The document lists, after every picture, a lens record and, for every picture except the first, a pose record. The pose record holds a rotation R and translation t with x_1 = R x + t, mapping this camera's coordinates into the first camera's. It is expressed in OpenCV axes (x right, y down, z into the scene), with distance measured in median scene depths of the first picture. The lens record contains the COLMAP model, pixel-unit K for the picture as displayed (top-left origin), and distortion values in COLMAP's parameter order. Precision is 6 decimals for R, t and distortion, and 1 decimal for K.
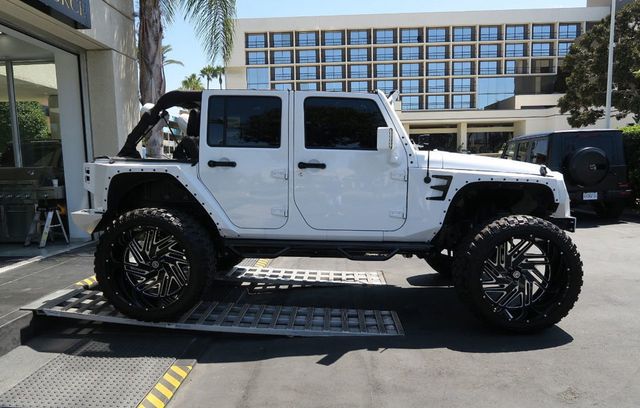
lens RADIAL K [[463.8, 0, 319.3], [0, 463.8, 220.0], [0, 0, 1]] dist [0.000509, 0.000903]
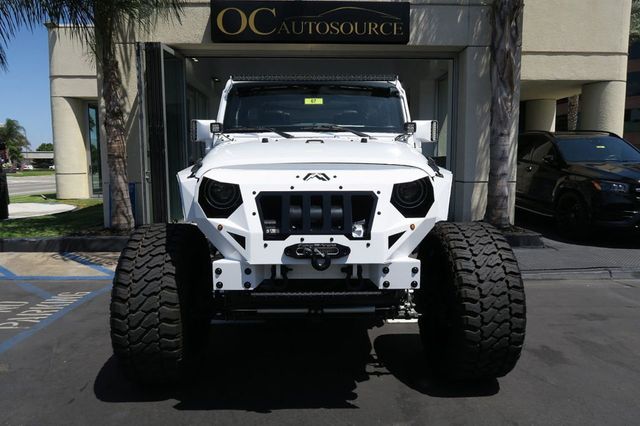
lens RADIAL K [[449.9, 0, 320.0], [0, 449.9, 213.0], [0, 0, 1]] dist [-0.011185, -0.001455]
pose [[0.071798, 0.134348, -0.988330, 1.007288], [-0.120713, 0.984774, 0.125095, -0.129654], [0.990088, 0.110322, 0.086922, 1.027649]]
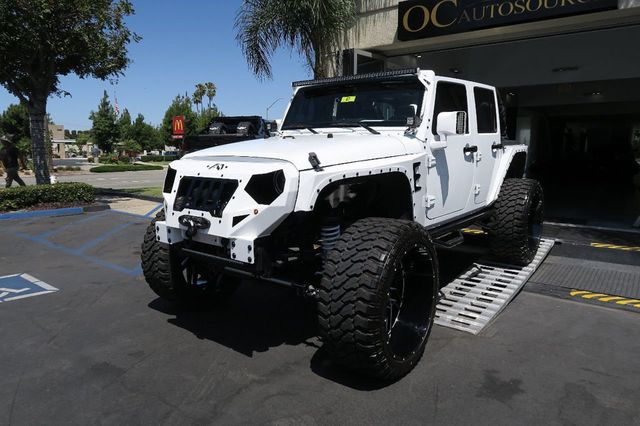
lens RADIAL K [[440.2, 0, 320.0], [0, 440.2, 213.0], [0, 0, 1]] dist [-0.016947, 0.002285]
pose [[-0.575712, 0.133732, -0.806642, 0.941733], [-0.094350, 0.969079, 0.228002, -0.201556], [0.812191, 0.207370, -0.545292, 1.551813]]
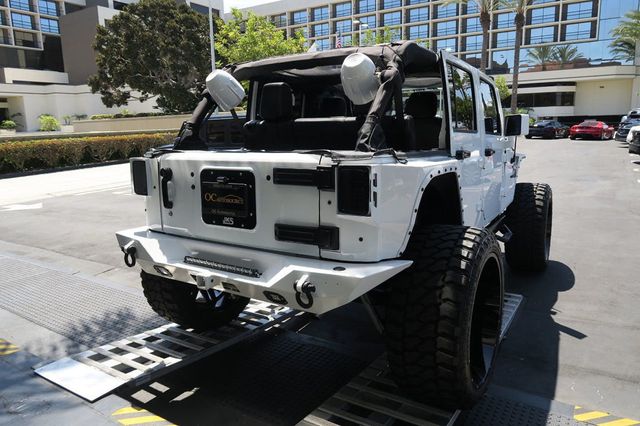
lens RADIAL K [[454.9, 0, 320.0], [0, 454.9, 213.0], [0, 0, 1]] dist [-0.017061, 0.001221]
pose [[0.508193, -0.151108, 0.847884, -0.872928], [0.121900, 0.987197, 0.102874, -0.116691], [-0.852573, 0.051077, 0.520106, 0.737077]]
